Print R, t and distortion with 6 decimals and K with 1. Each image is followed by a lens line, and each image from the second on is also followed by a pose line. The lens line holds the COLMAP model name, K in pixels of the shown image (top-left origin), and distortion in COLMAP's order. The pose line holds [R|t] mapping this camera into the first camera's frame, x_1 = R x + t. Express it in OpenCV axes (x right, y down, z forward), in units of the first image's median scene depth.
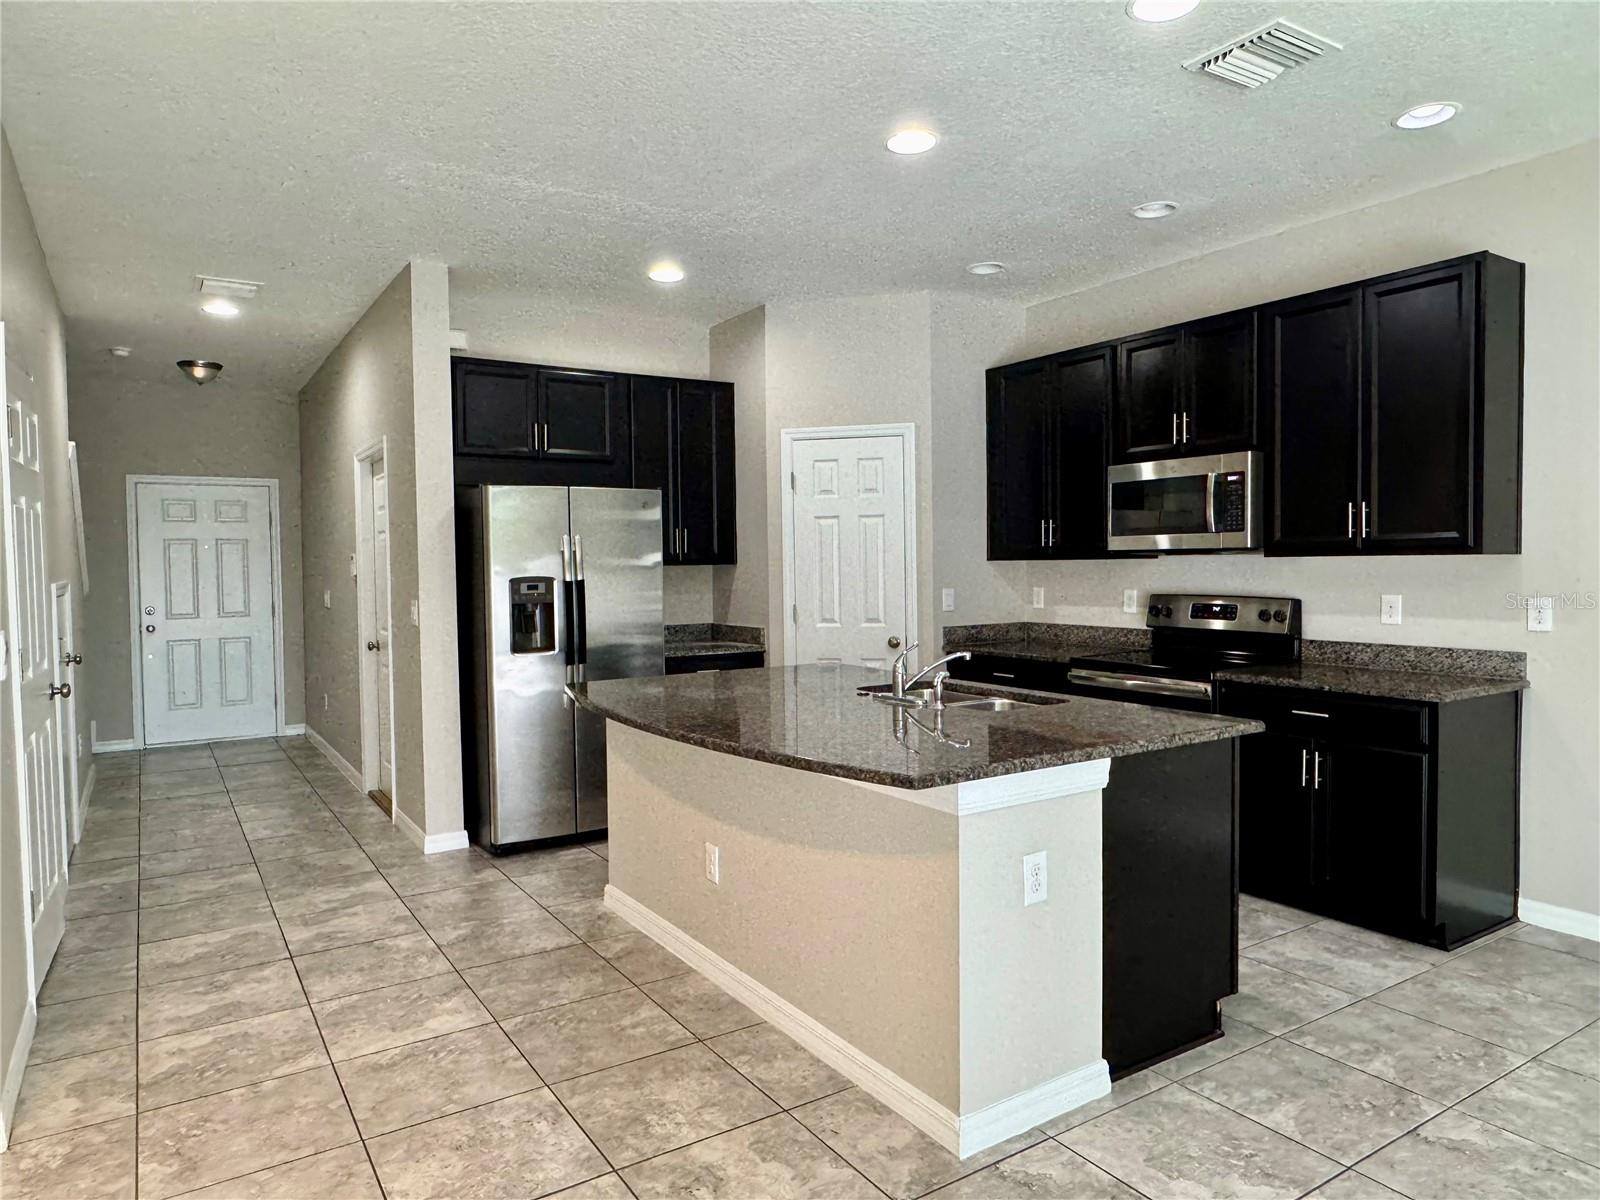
lens RADIAL K [[1017.1, 0, 795.5], [0, 1017.1, 598.6], [0, 0, 1]] dist [-0.002188, 0.001797]
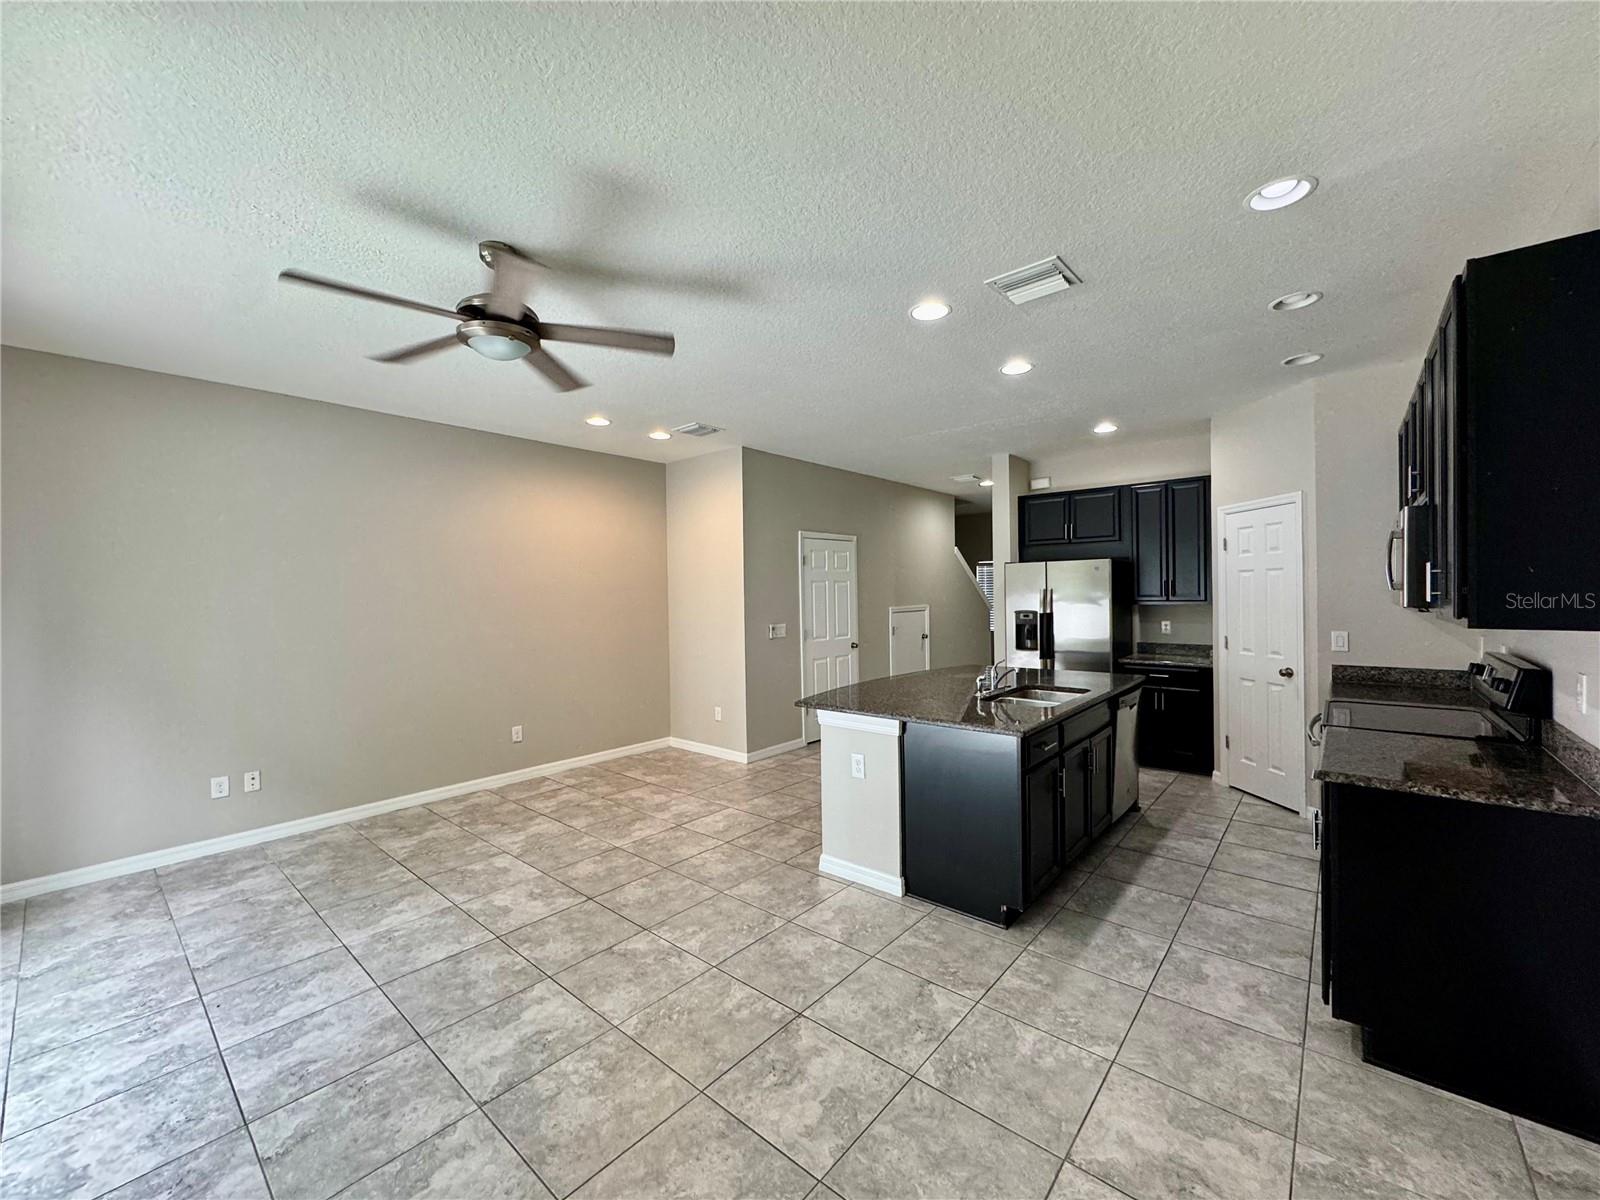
lens RADIAL K [[637.0, 0, 800.2], [0, 637.0, 604.8], [0, 0, 1]] dist [-0.000883, 0.000436]
pose [[0.288324, 0.024718, -0.957214, 0.948508], [-0.024562, 0.999529, 0.018413, -0.054339], [0.957218, 0.018202, 0.288796, 0.317021]]
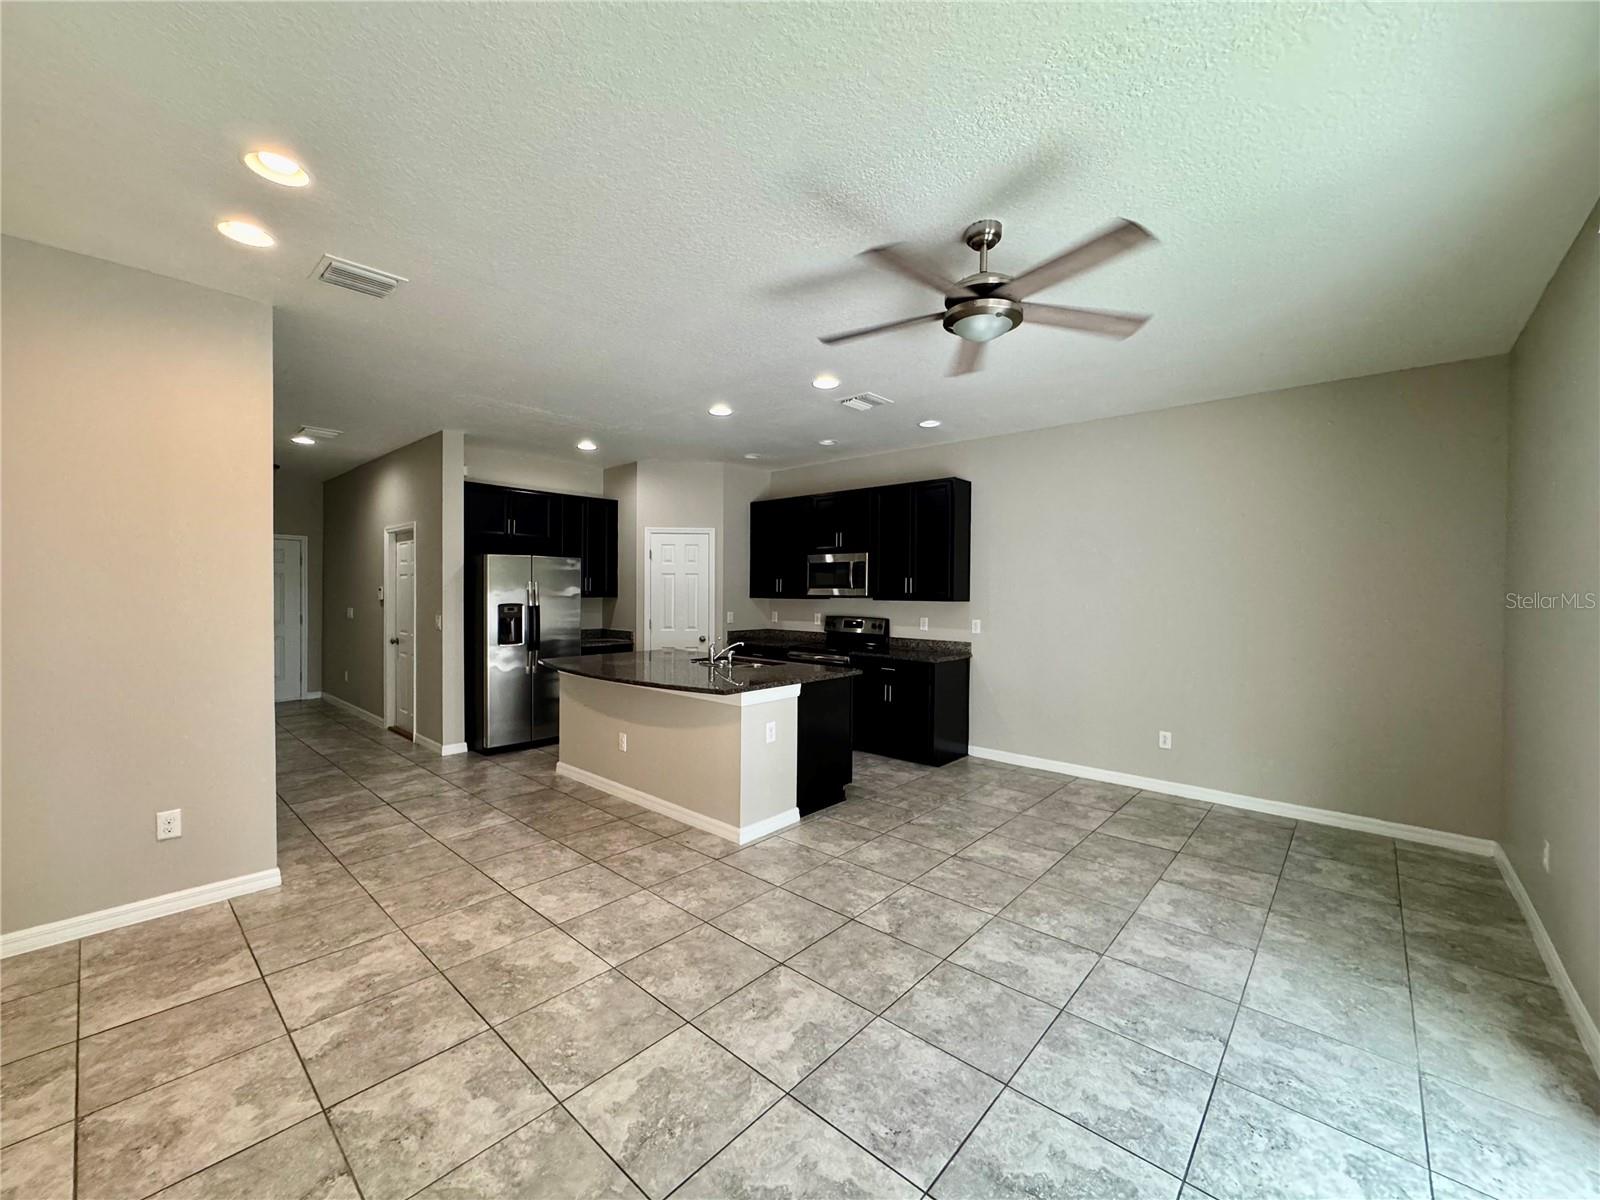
lens RADIAL K [[637.0, 0, 801.0], [0, 637.0, 596.2], [0, 0, 1]] dist [-0.000883, 0.000436]
pose [[0.962735, 0.018134, 0.269836, -0.076875], [-0.010705, 0.999523, -0.028976, -0.008134], [-0.270233, 0.025007, 0.962470, -0.340287]]
